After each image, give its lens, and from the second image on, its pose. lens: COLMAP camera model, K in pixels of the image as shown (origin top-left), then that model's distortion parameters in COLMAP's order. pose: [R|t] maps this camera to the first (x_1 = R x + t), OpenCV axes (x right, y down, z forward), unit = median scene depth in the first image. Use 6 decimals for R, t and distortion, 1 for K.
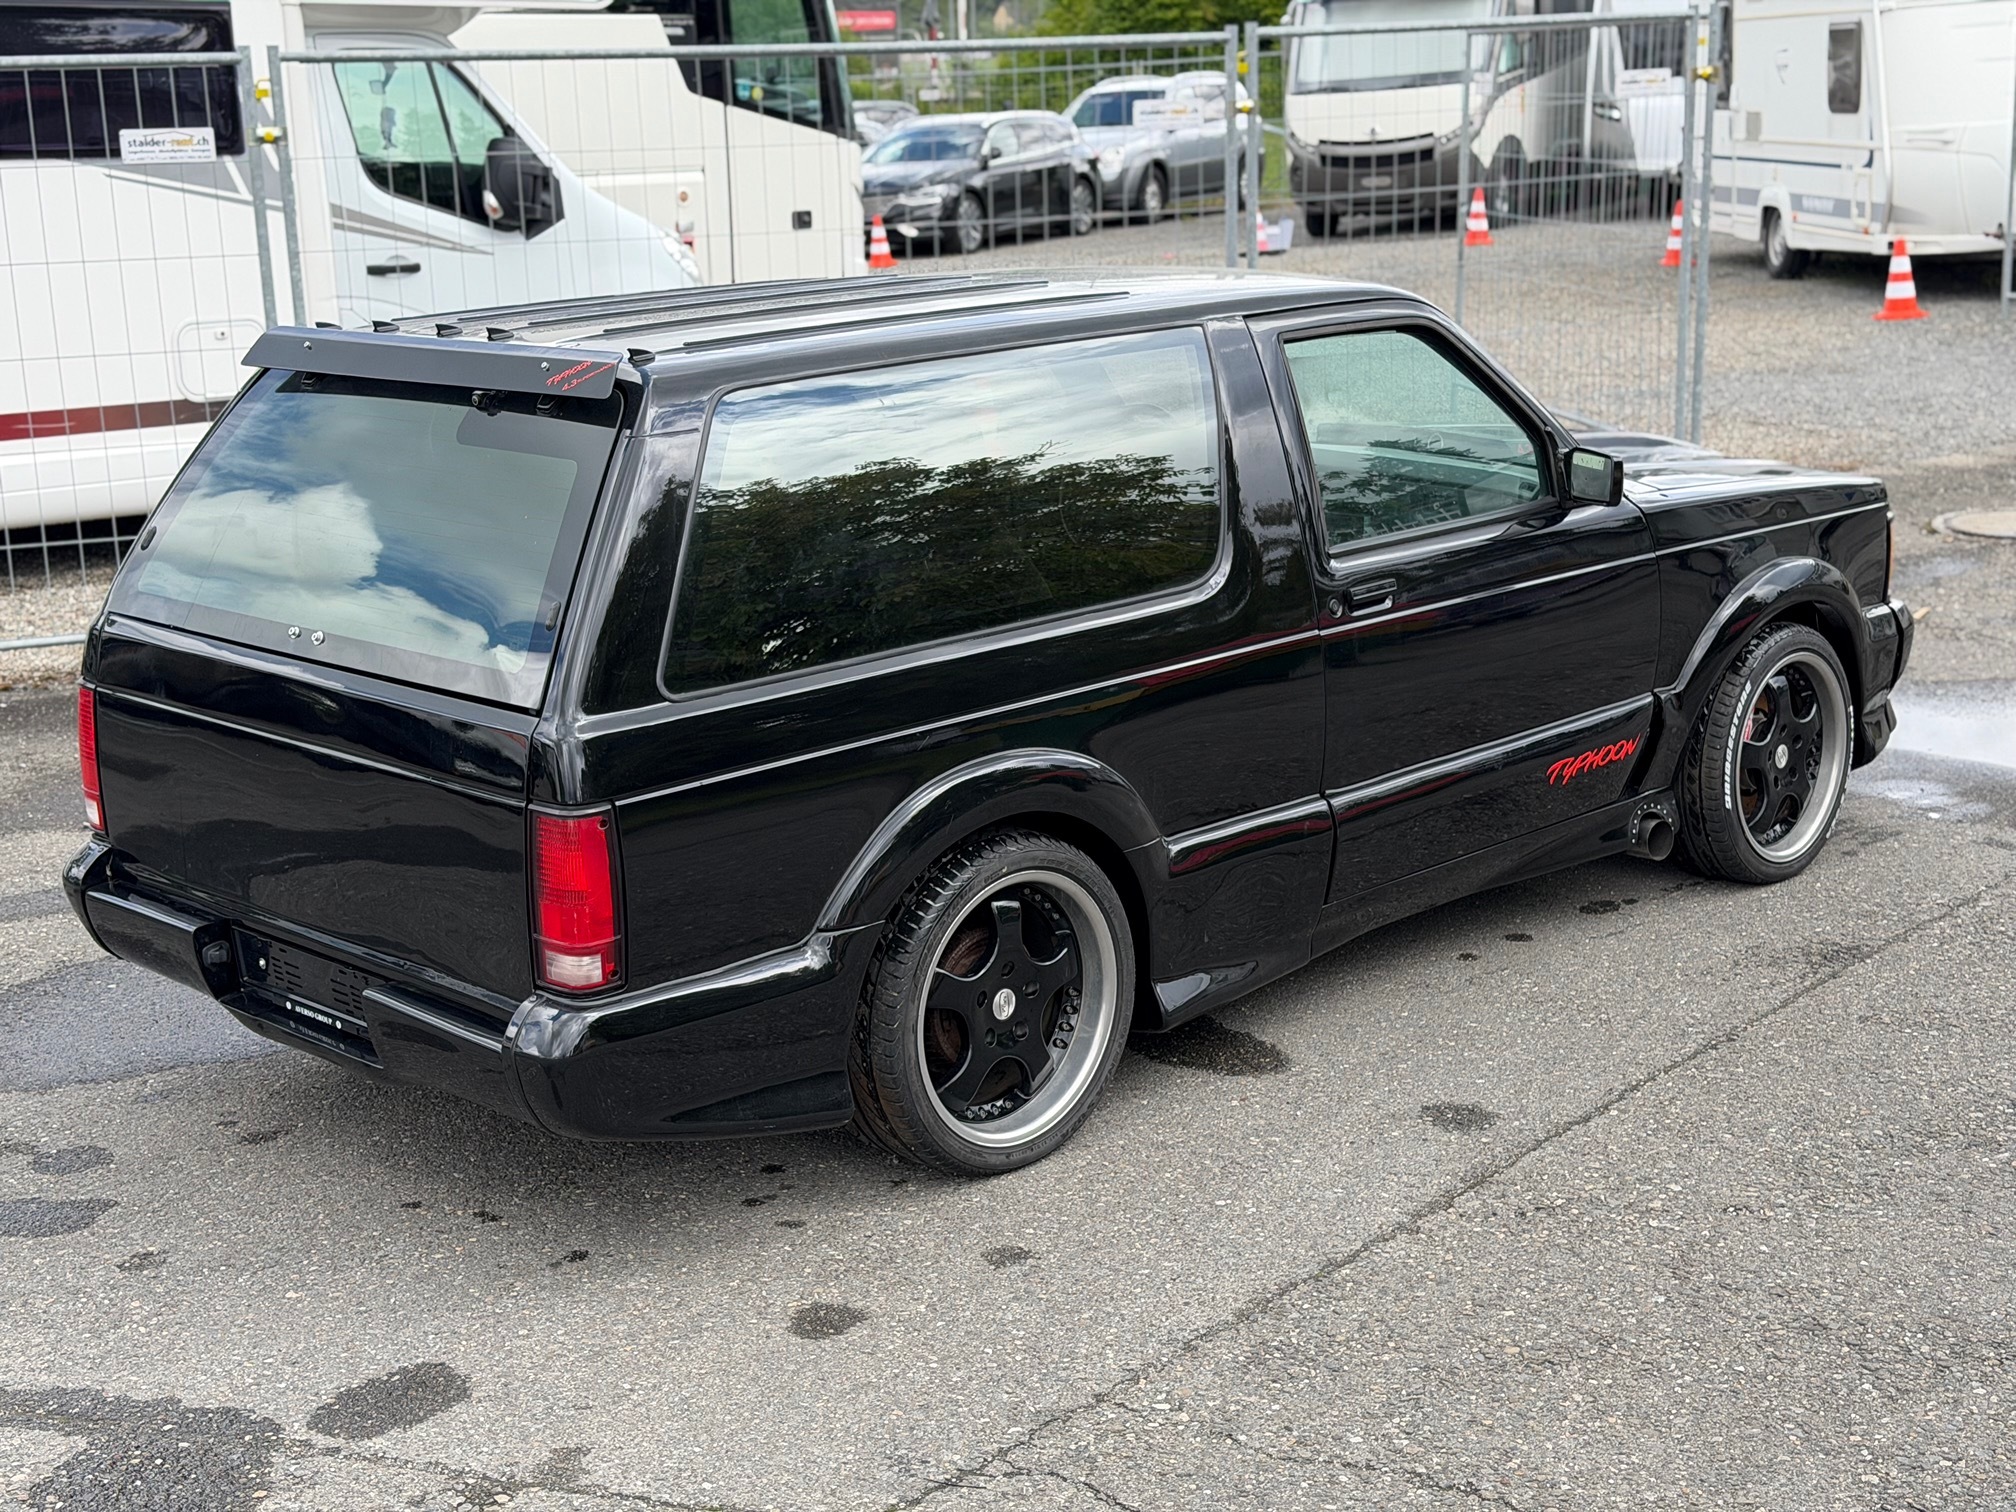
lens RADIAL K [[2776.8, 0, 1008.0], [0, 2776.8, 756.0], [0, 0, 1]] dist [0.178029, -0.354779]
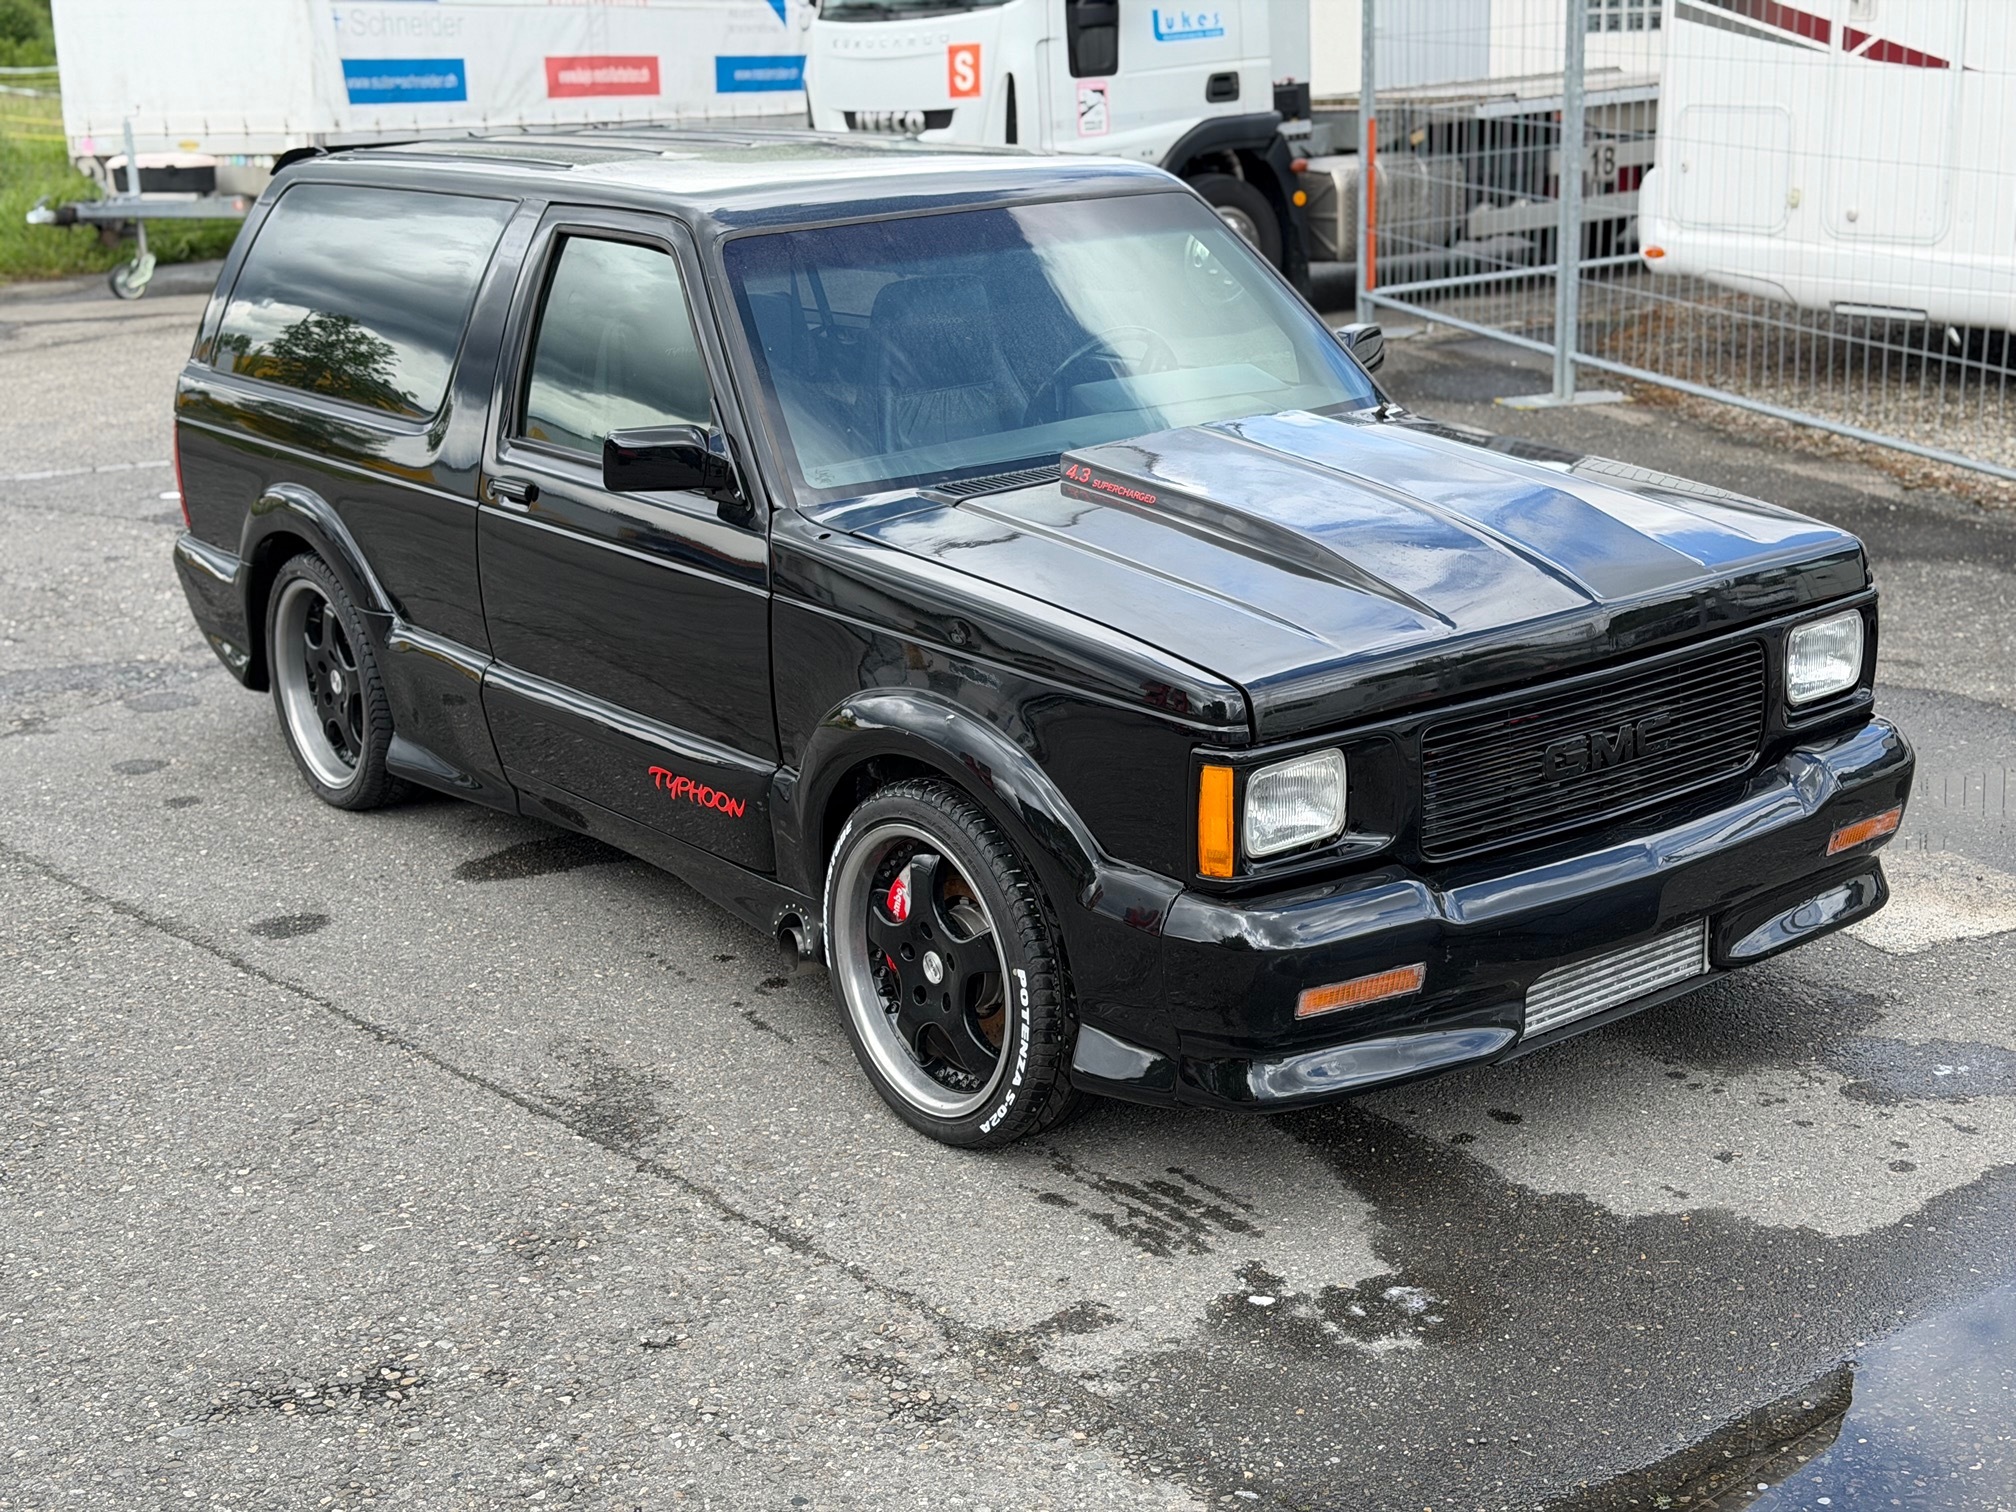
lens RADIAL K [[2776.8, 0, 1008.0], [0, 2776.8, 756.0], [0, 0, 1]] dist [0.178029, -0.354779]
pose [[-0.093286, 0.314914, -0.944525, 1.098228], [-0.220969, 0.918454, 0.328046, -0.340425], [0.970809, 0.239313, -0.016093, 1.200001]]
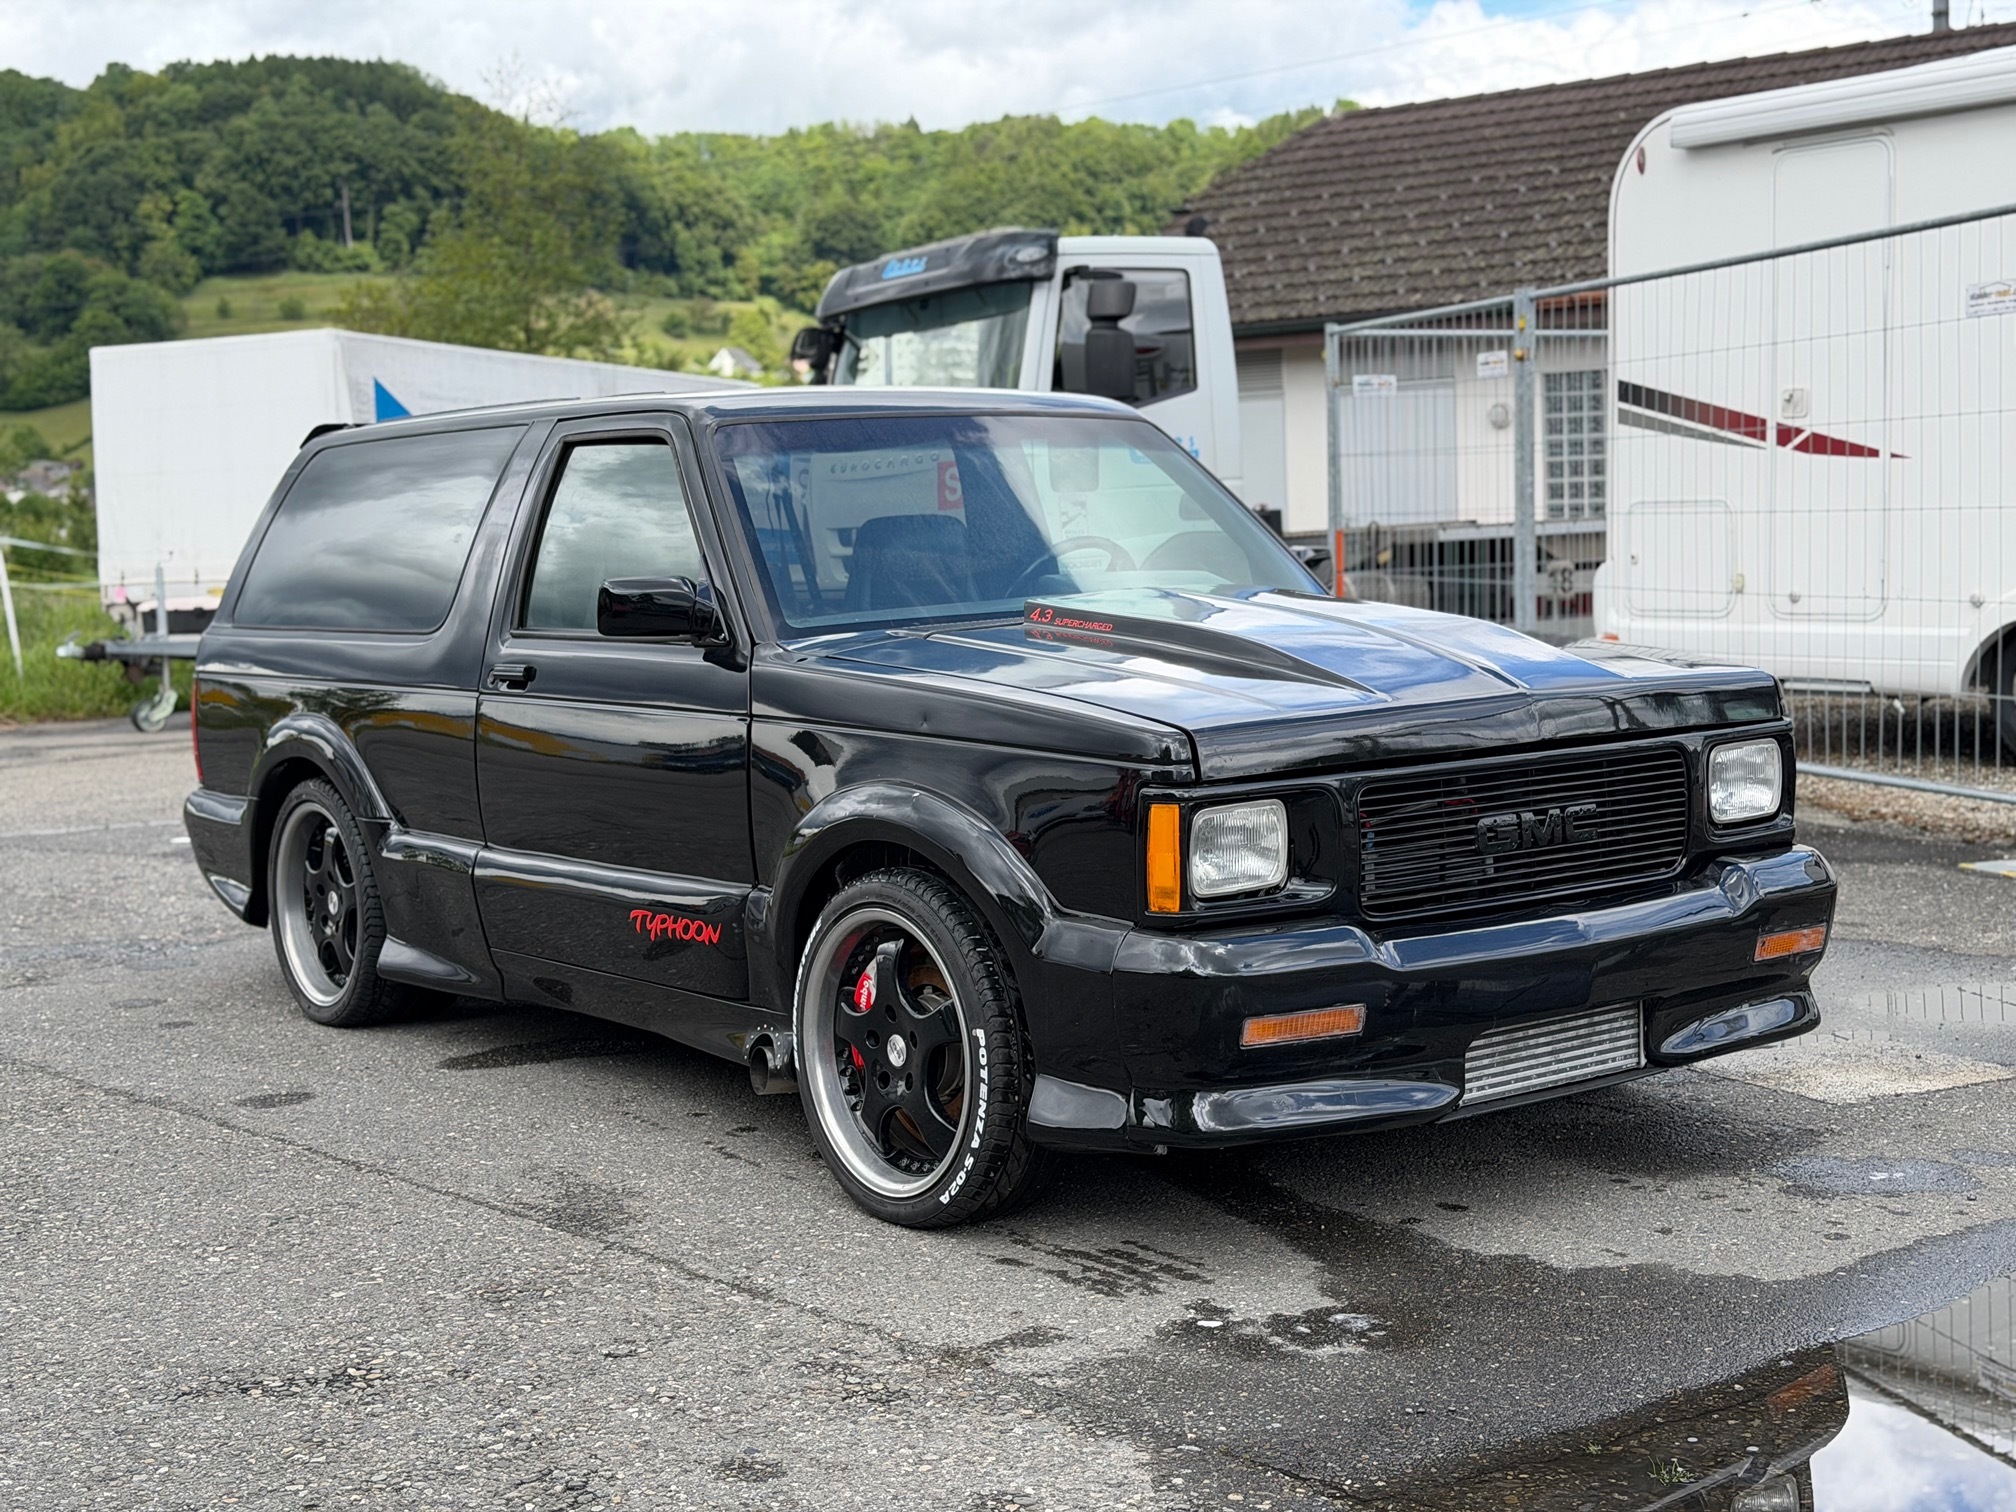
lens RADIAL K [[2771.2, 0, 991.4], [0, 2771.2, 753.3], [0, 0, 1]] dist [0.180359, -0.365189]
pose [[-0.099169, 0.126719, -0.986969, 1.171258], [-0.227562, 0.962685, 0.146466, -0.225808], [0.968701, 0.239121, -0.066632, 1.244026]]
